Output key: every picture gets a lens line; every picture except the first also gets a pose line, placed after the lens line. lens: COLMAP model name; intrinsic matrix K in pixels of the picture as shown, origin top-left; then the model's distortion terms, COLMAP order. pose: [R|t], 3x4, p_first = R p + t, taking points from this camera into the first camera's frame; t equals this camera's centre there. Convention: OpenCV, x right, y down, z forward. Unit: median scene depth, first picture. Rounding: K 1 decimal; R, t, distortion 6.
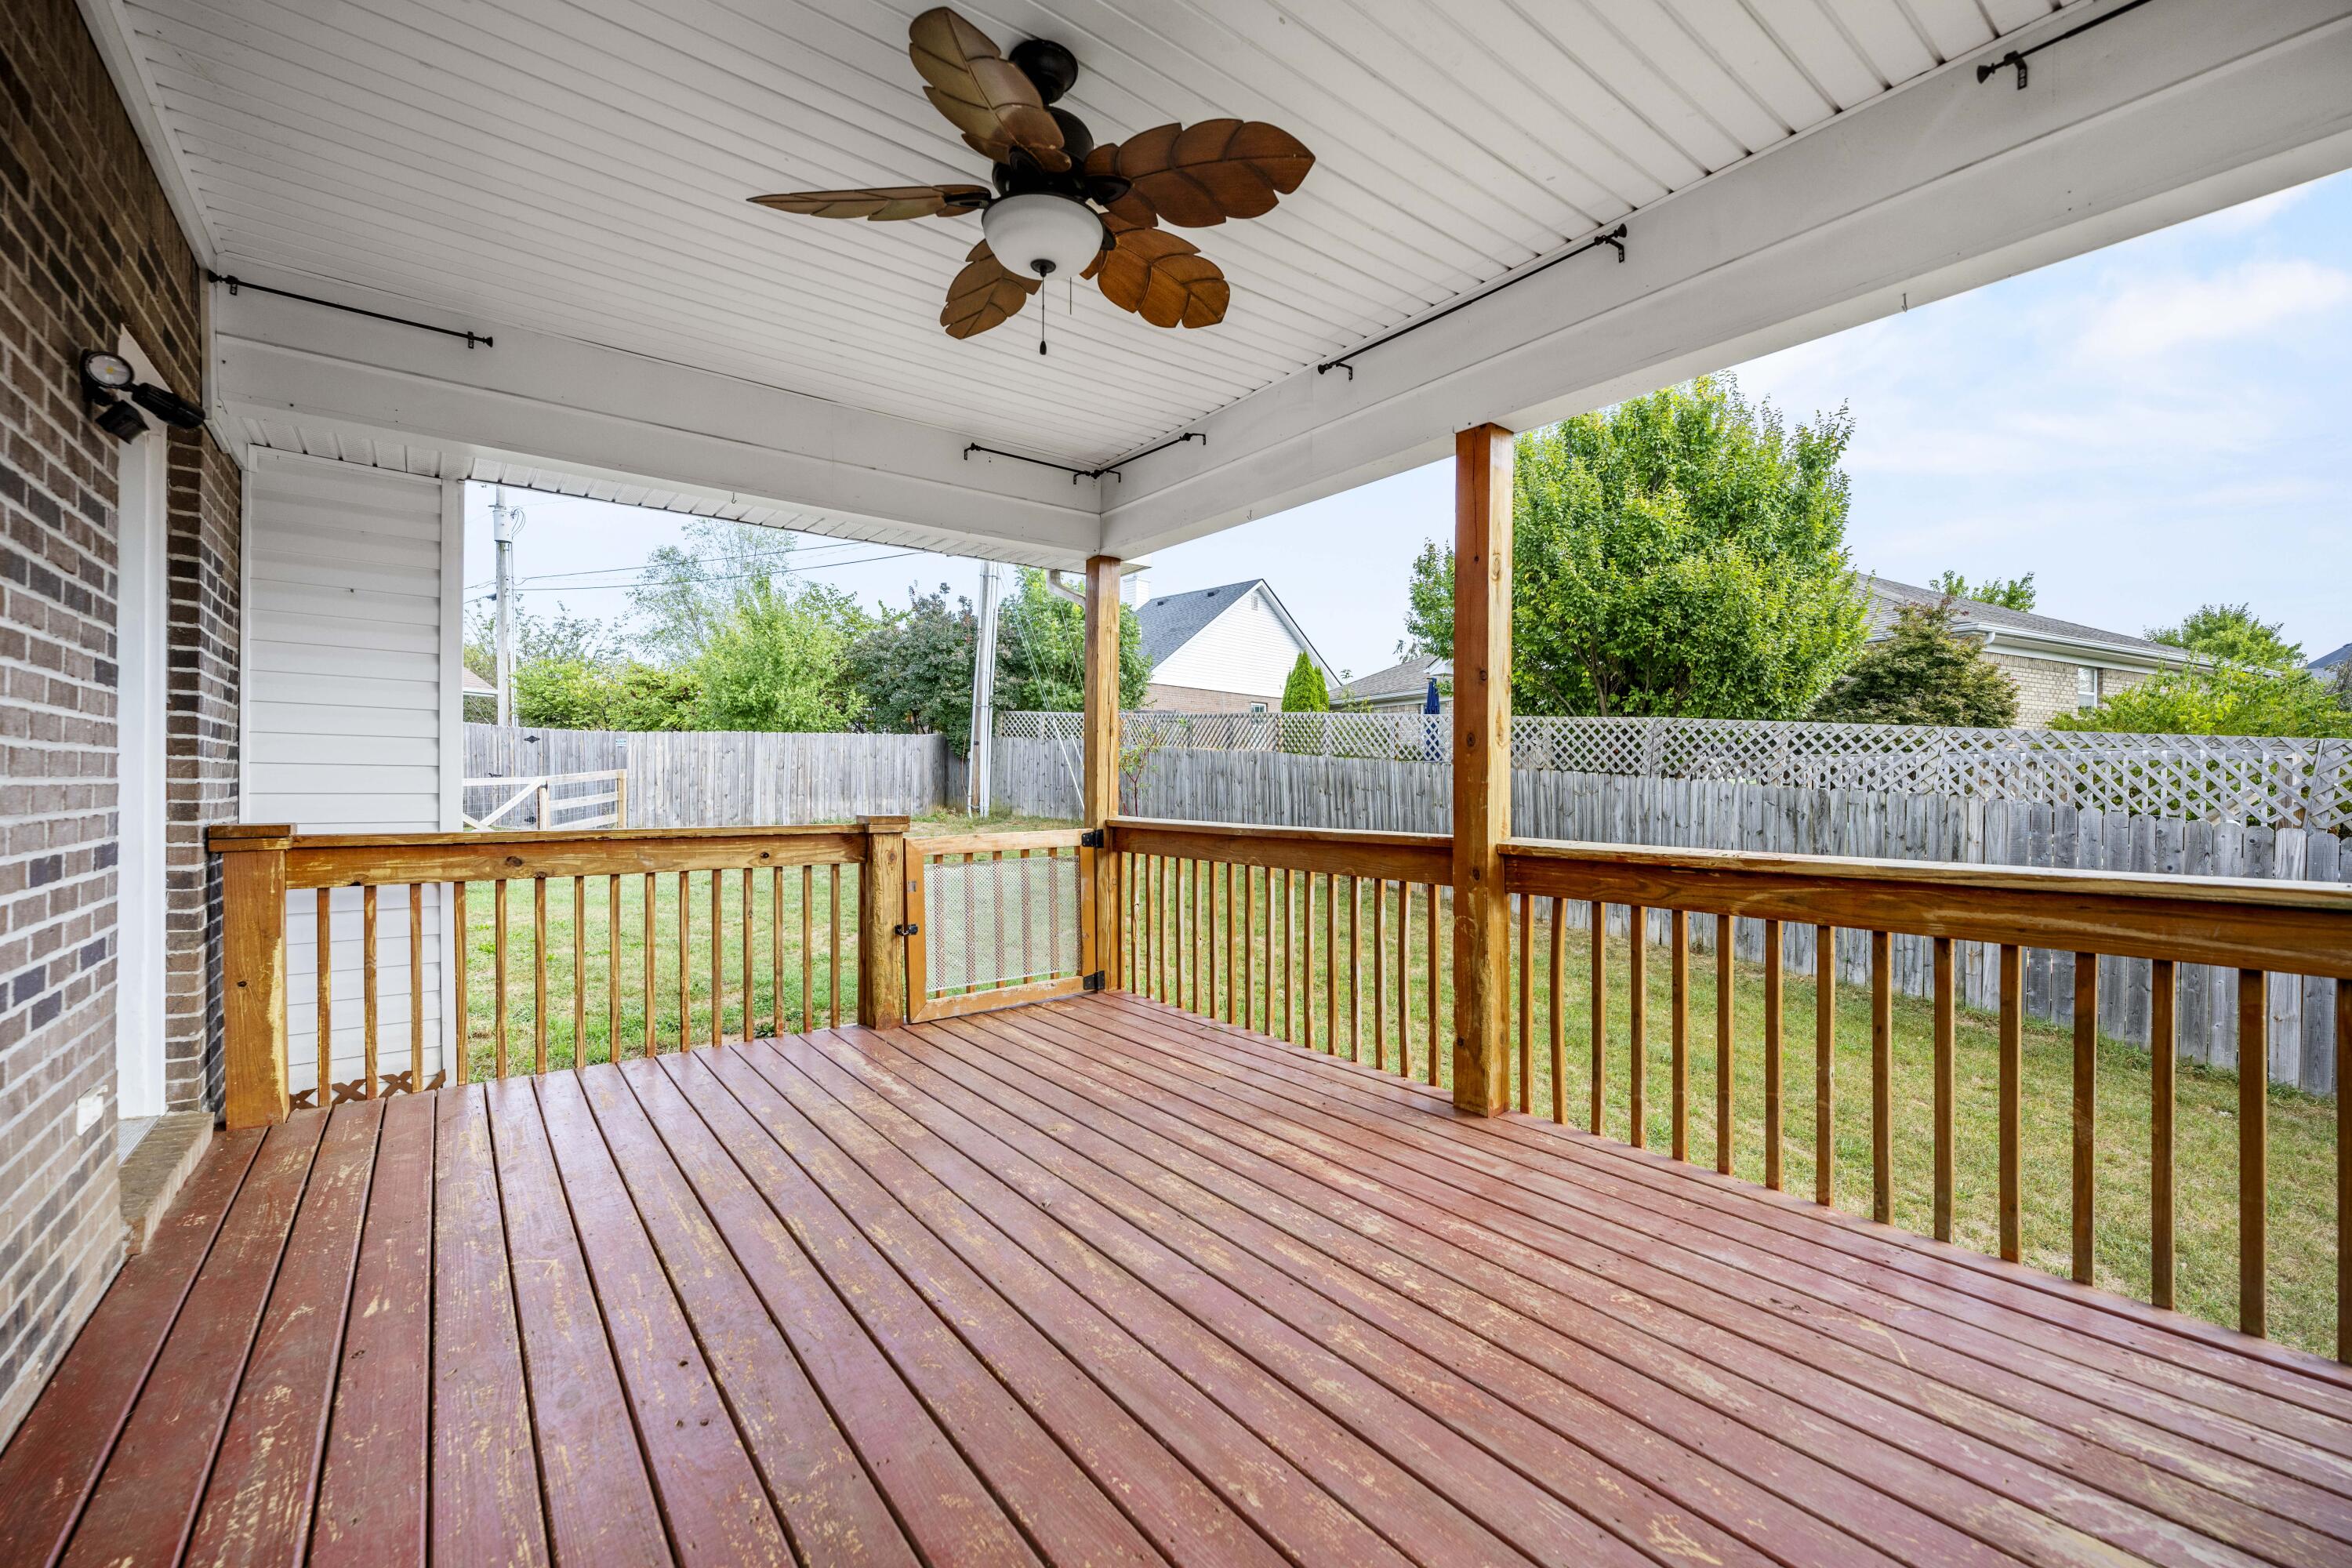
lens RADIAL K [[939.5, 0, 1178.0], [0, 939.5, 790.2], [0, 0, 1]] dist [0.002873, -0.000006]
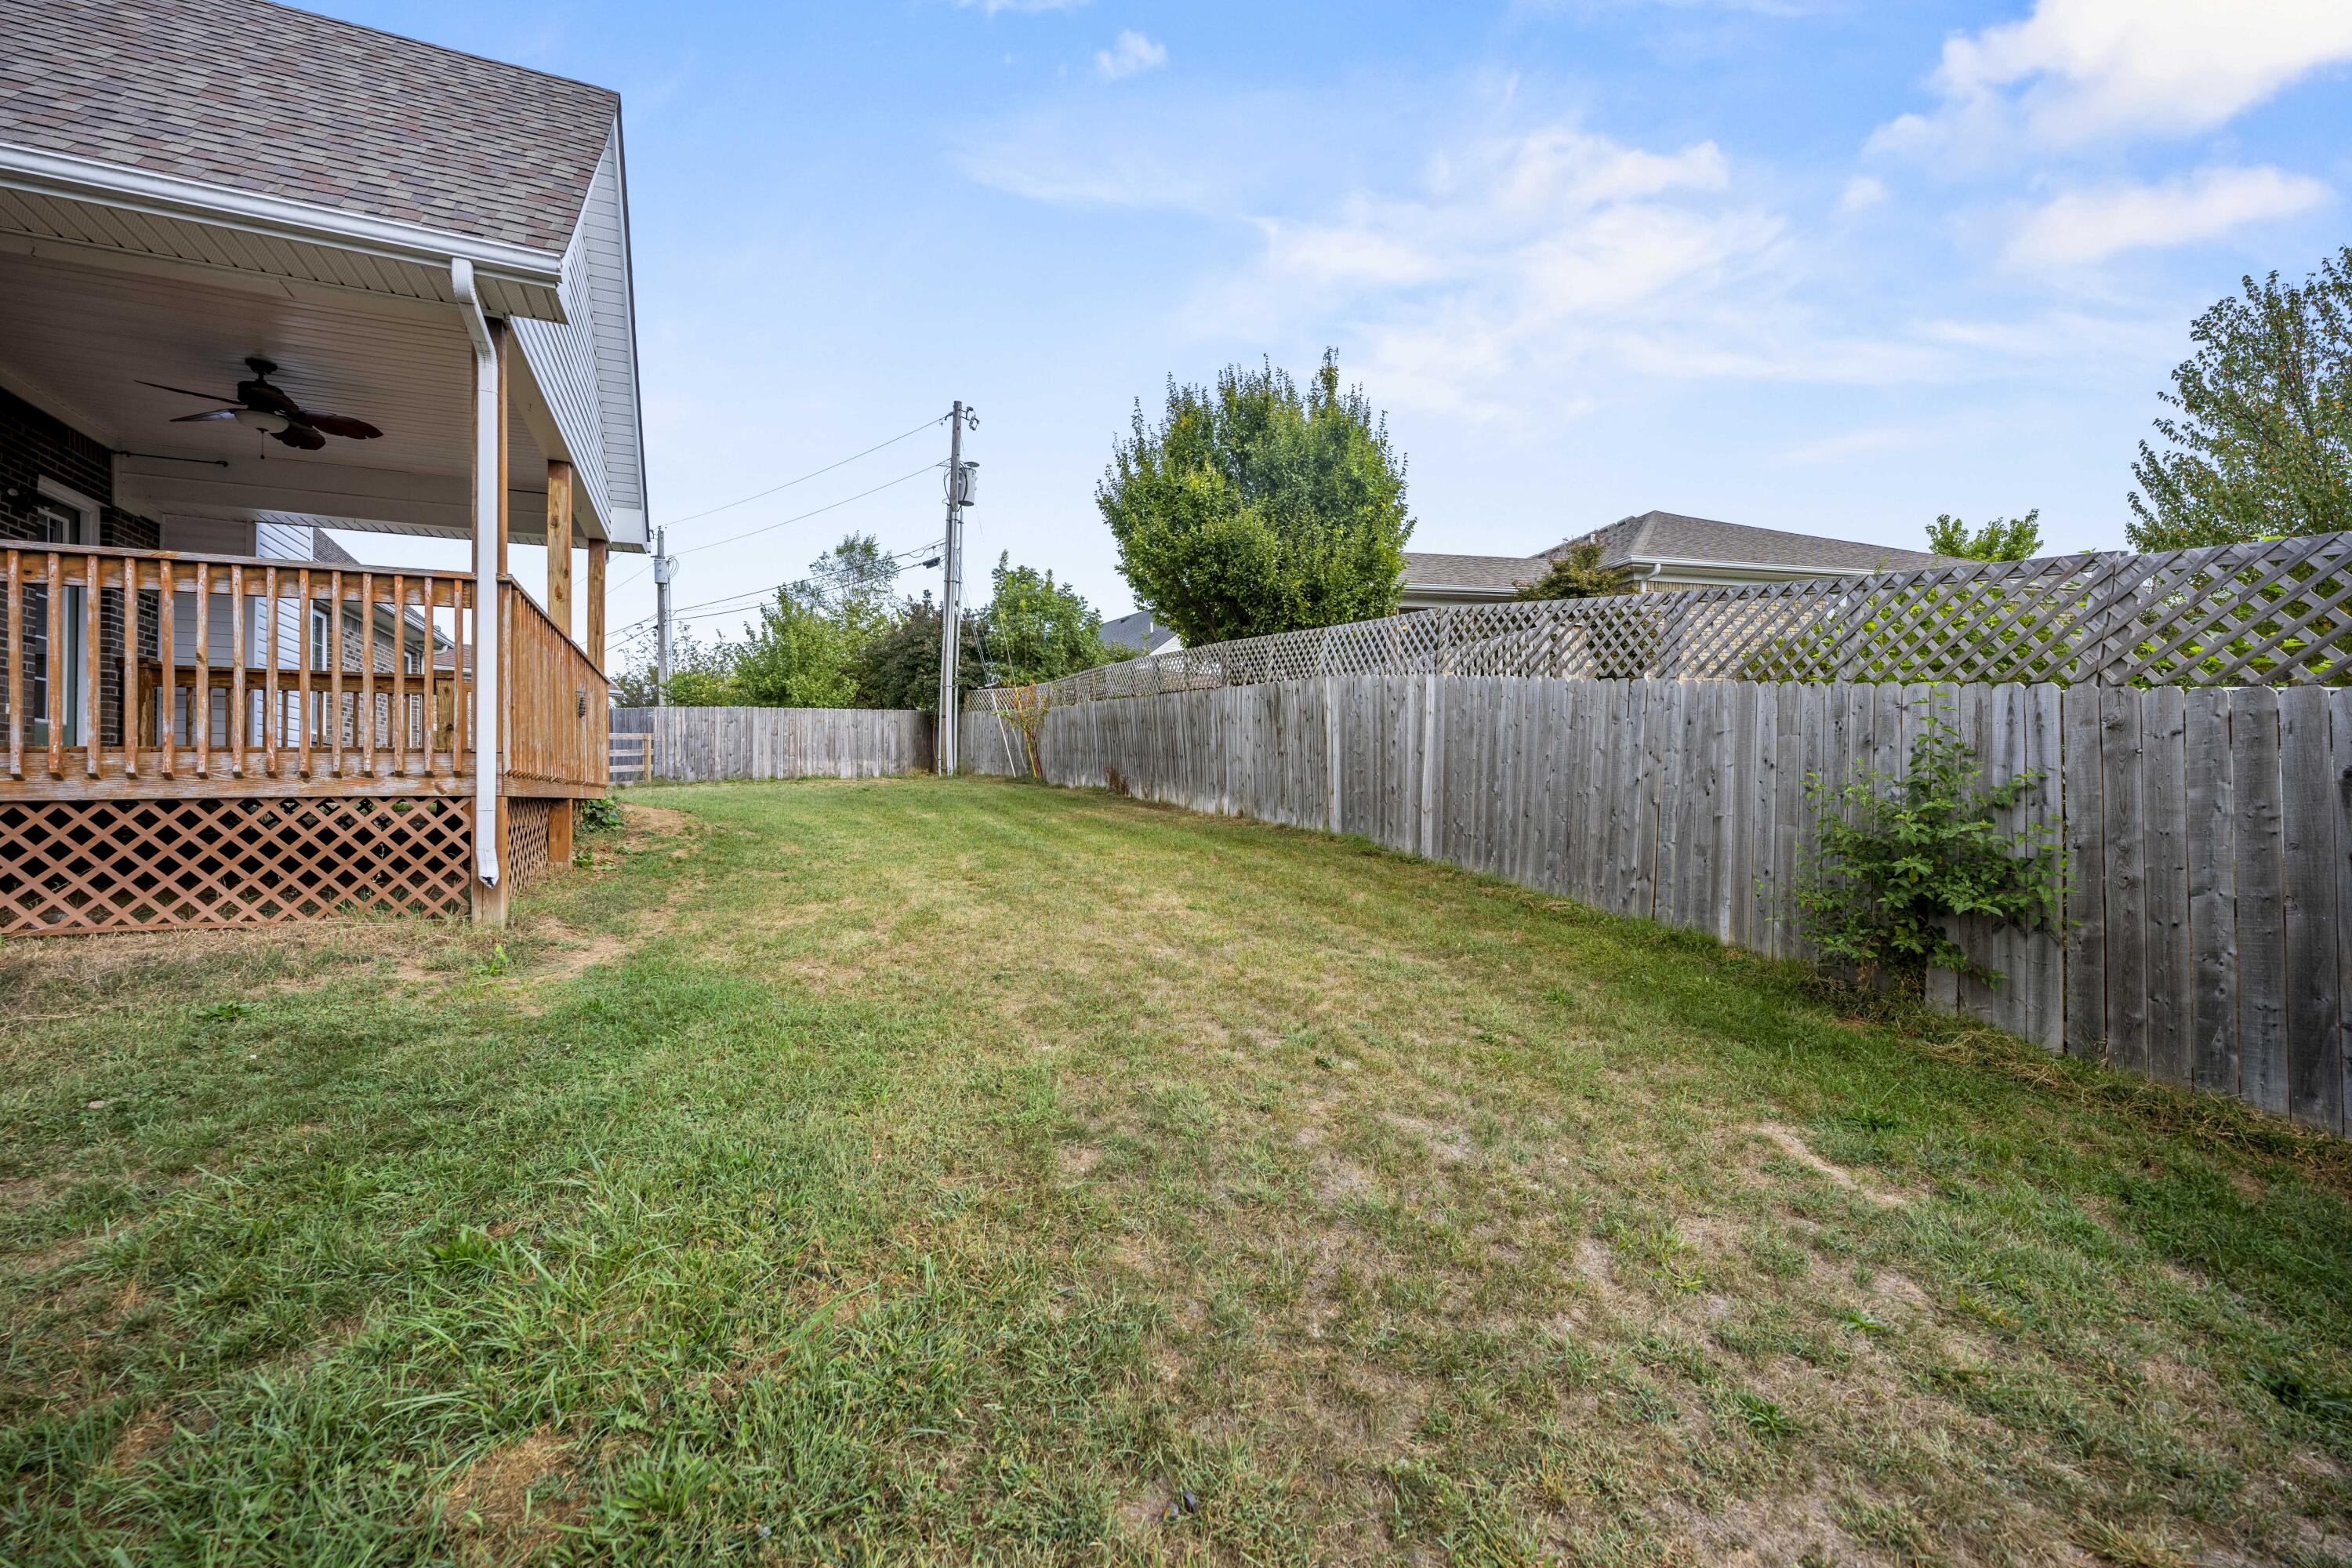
lens RADIAL K [[939.5, 0, 1193.4], [0, 939.5, 792.7], [0, 0, 1]] dist [0.002873, -0.000006]
pose [[0.977585, -0.019221, -0.209662, 0.366903], [0.016366, 0.999748, -0.015341, 0.075389], [0.209904, 0.011566, 0.977654, -0.142019]]
